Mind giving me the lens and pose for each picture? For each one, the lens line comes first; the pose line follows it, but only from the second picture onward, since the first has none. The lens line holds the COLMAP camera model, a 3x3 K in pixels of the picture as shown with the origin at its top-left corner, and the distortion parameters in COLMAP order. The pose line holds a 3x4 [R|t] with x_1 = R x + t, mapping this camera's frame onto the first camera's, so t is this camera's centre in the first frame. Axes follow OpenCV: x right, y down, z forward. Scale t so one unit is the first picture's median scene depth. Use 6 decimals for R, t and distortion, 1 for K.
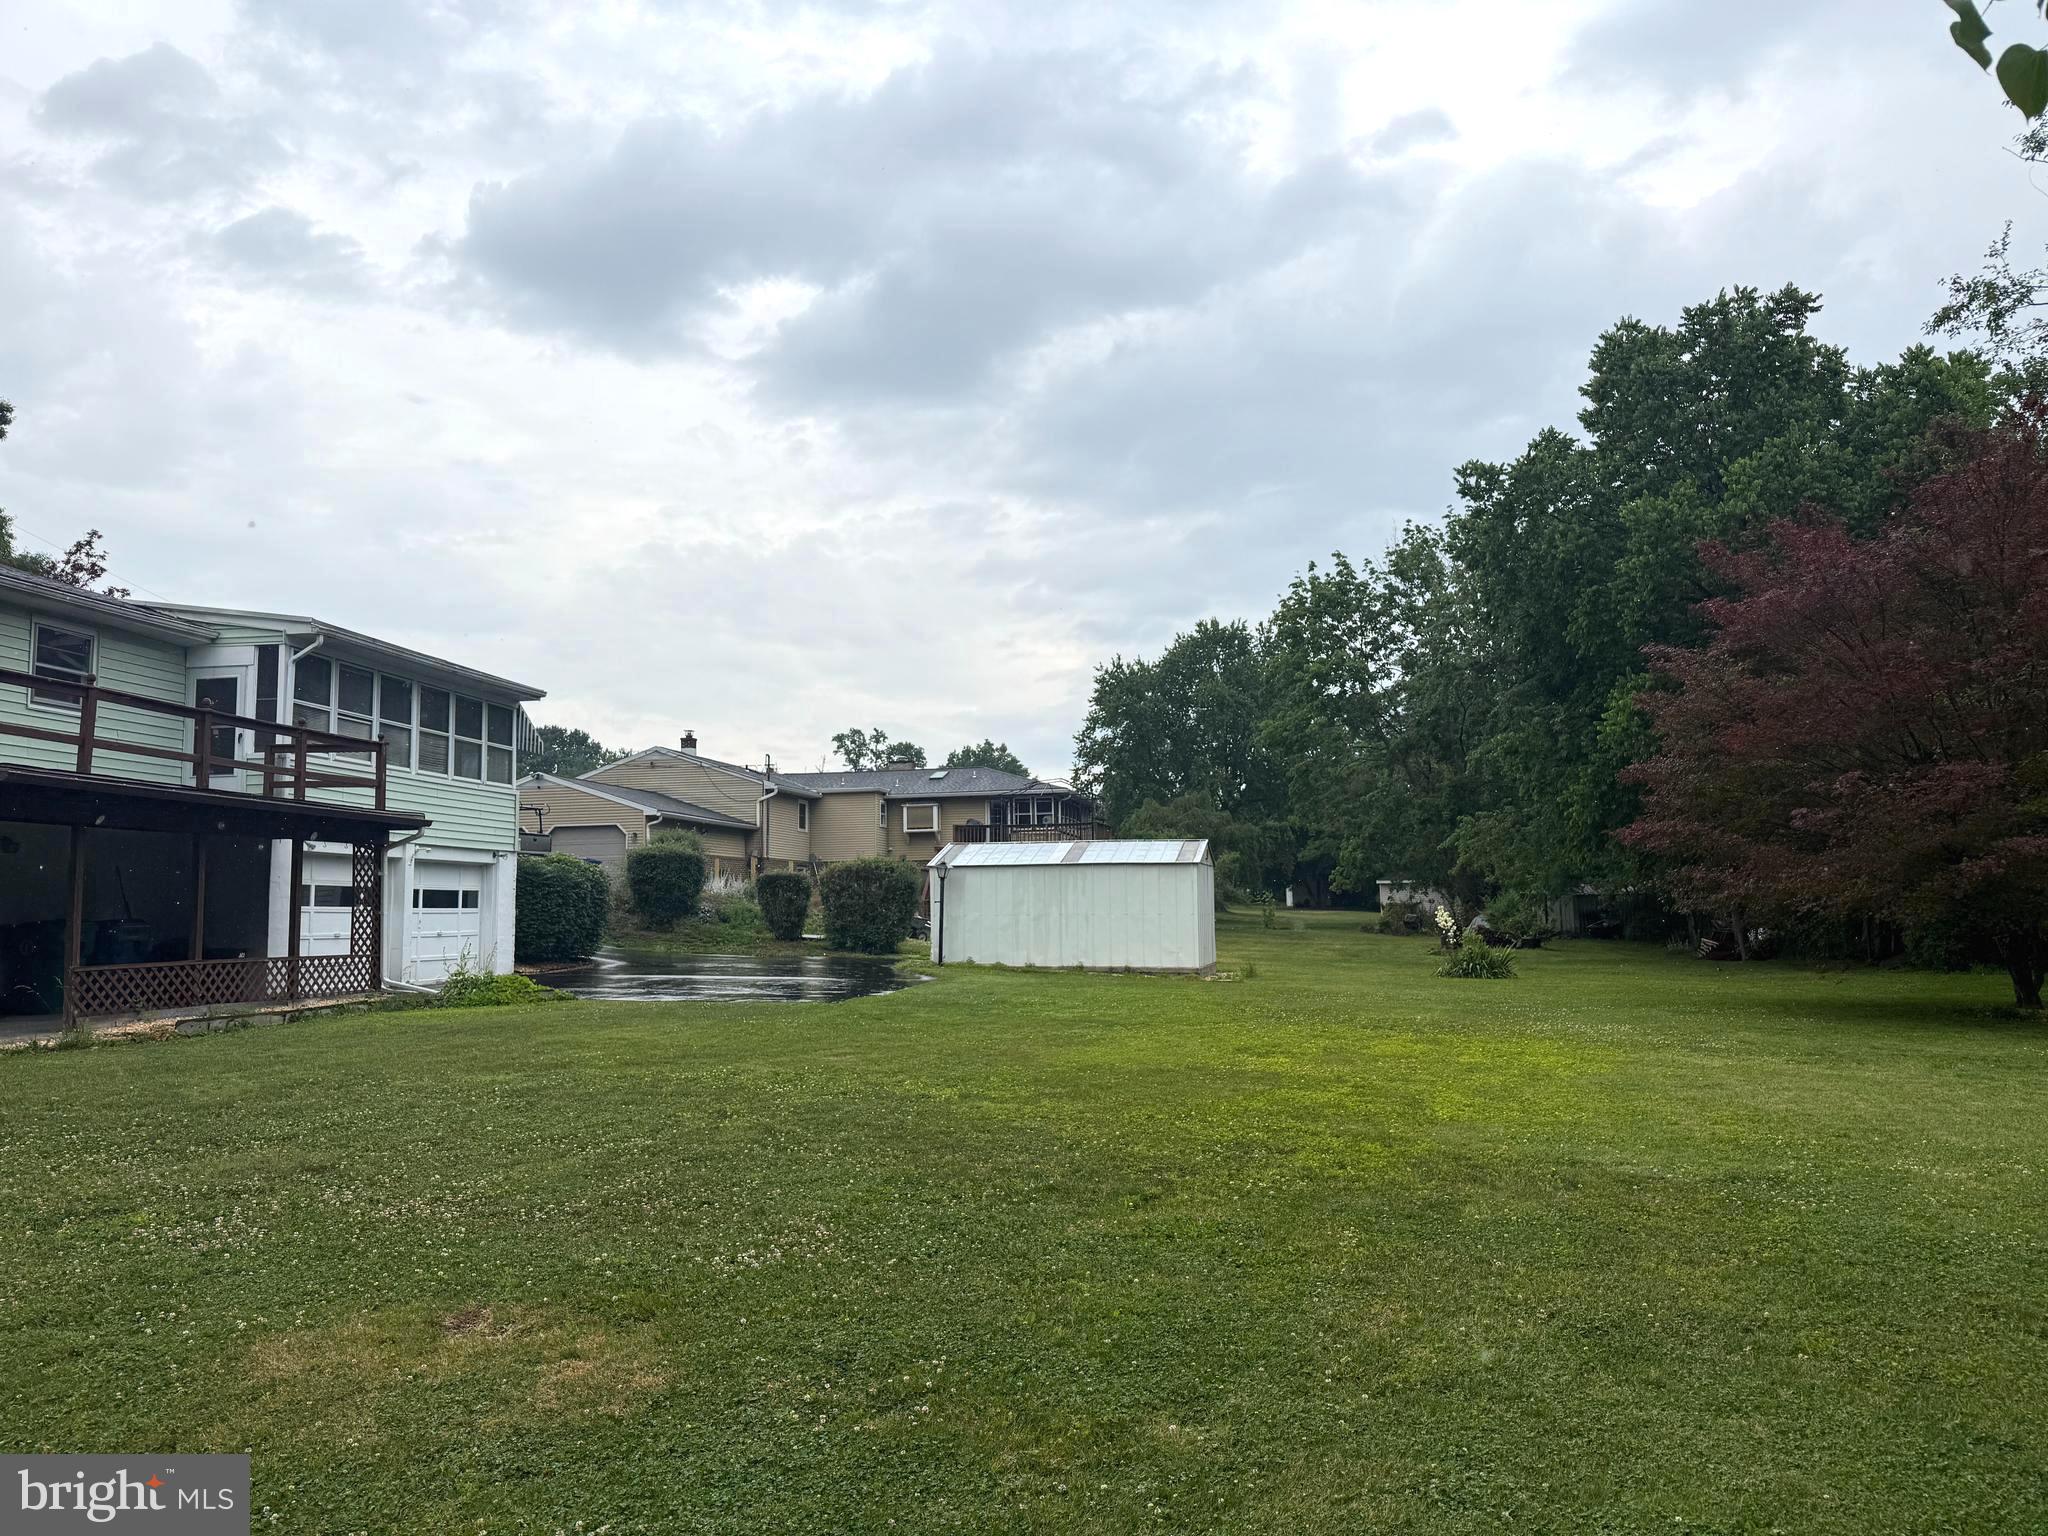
lens RADIAL K [[1415.1, 0, 1029.1], [0, 1415.1, 780.5], [0, 0, 1]] dist [0.155024, -0.218473]
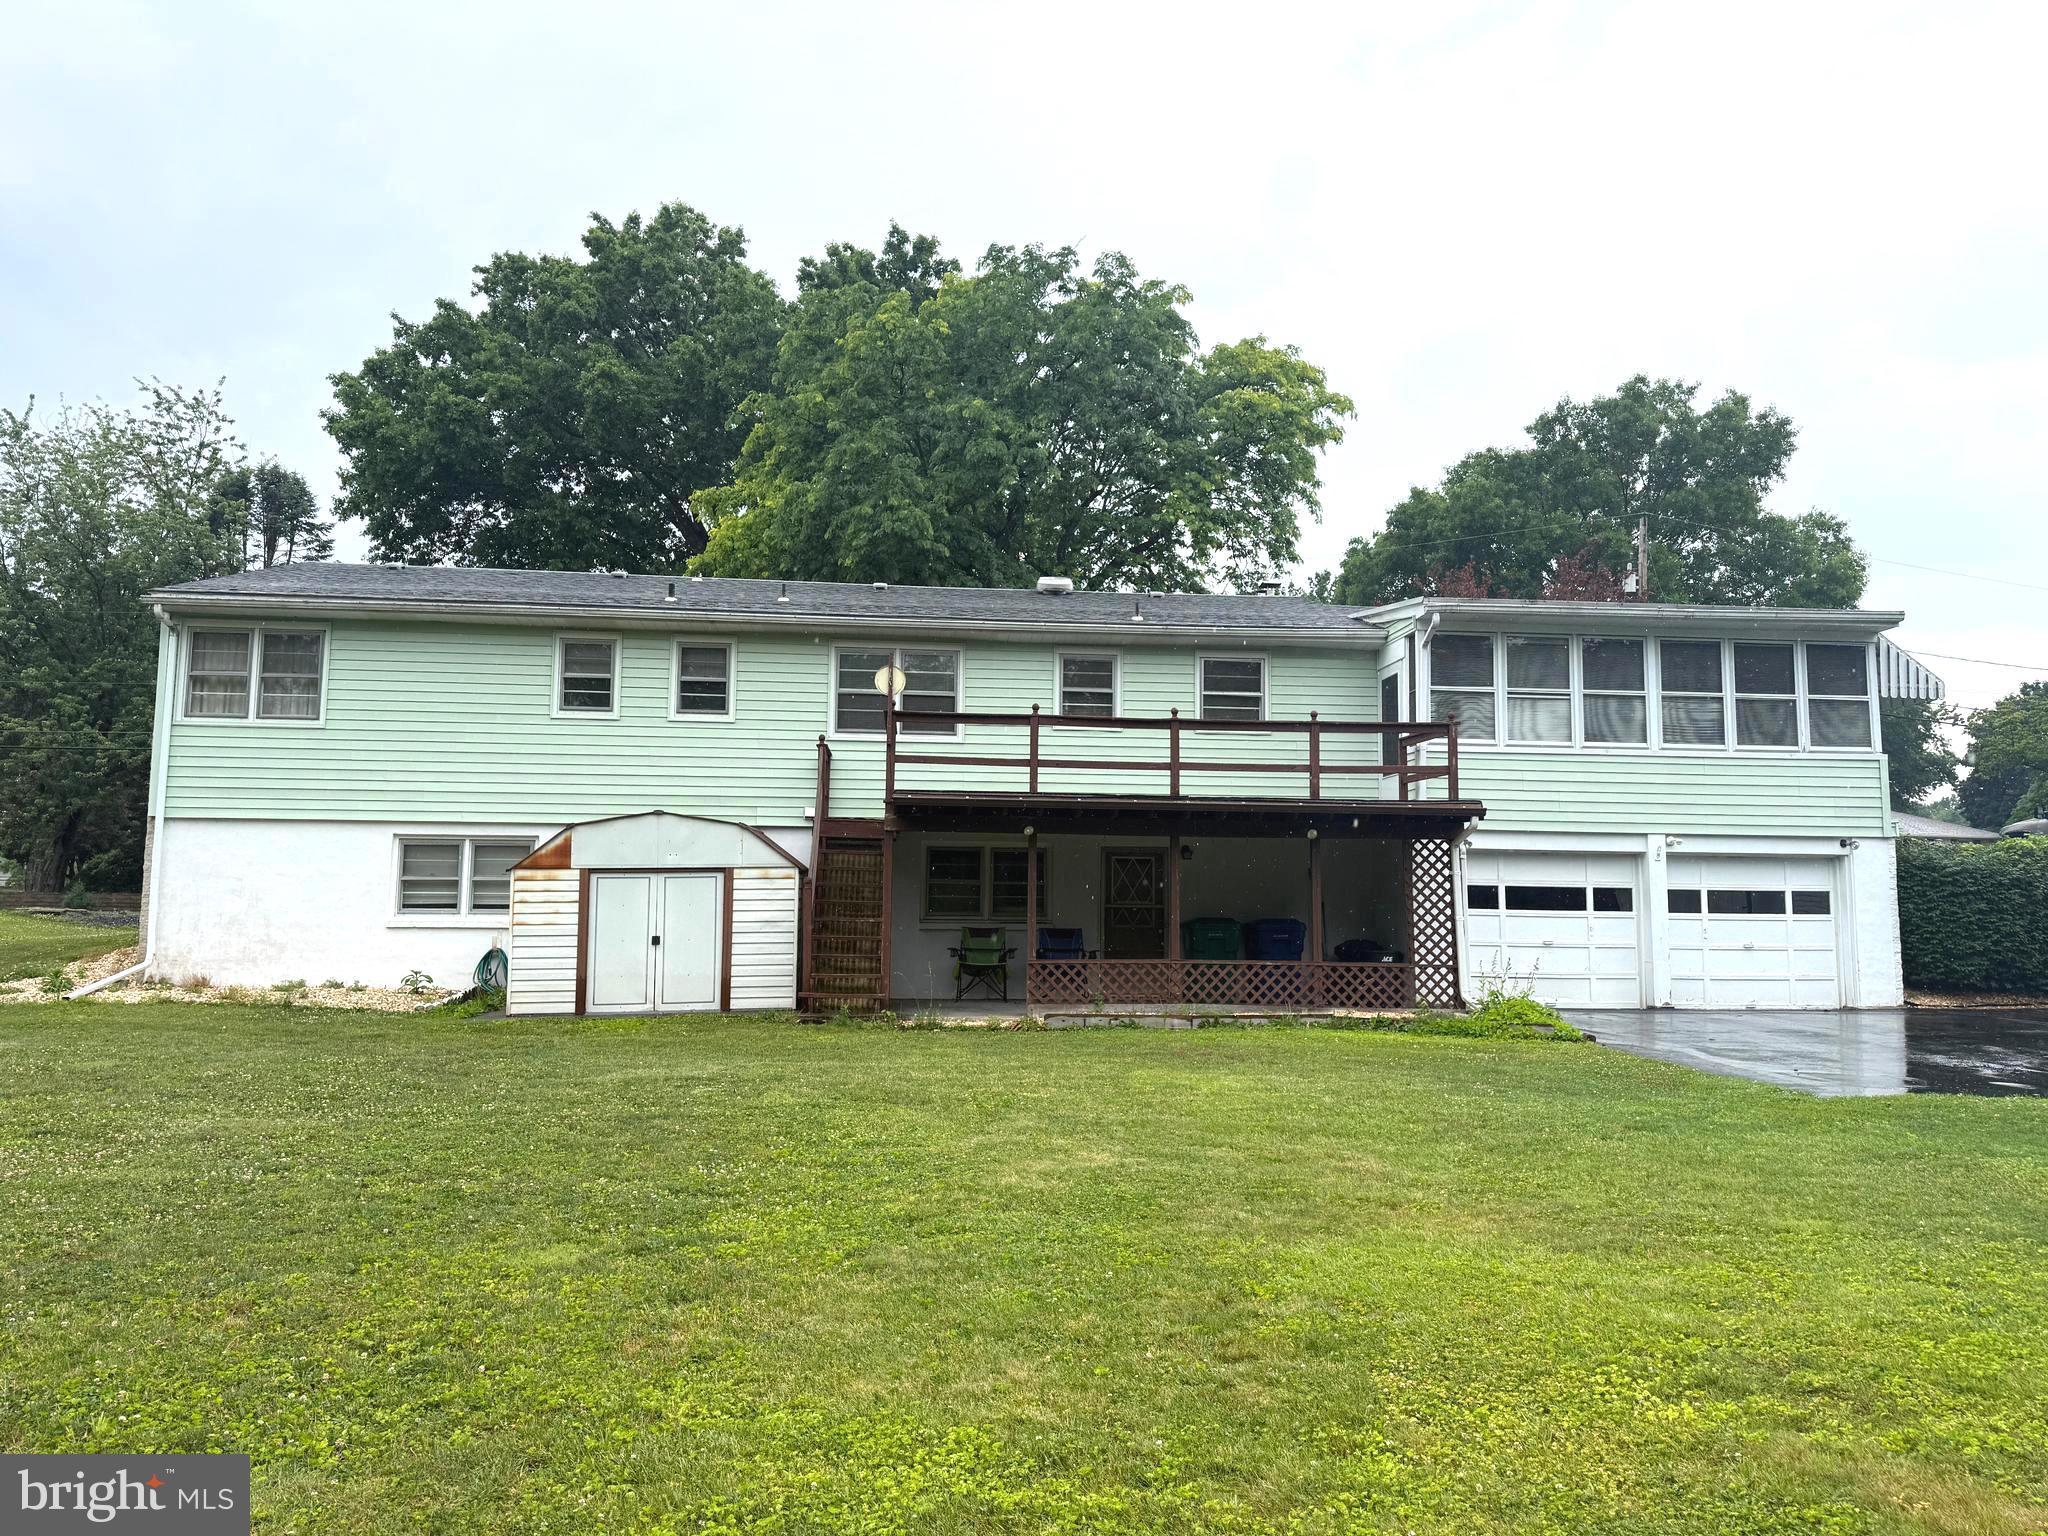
lens RADIAL K [[1418.2, 0, 1028.4], [0, 1418.2, 778.2], [0, 0, 1]] dist [0.075124, -0.105817]
pose [[0.219170, -0.075427, -0.972767, 0.338046], [0.079982, 0.995041, -0.059133, 0.036639], [0.972403, -0.064844, 0.224116, 0.548831]]
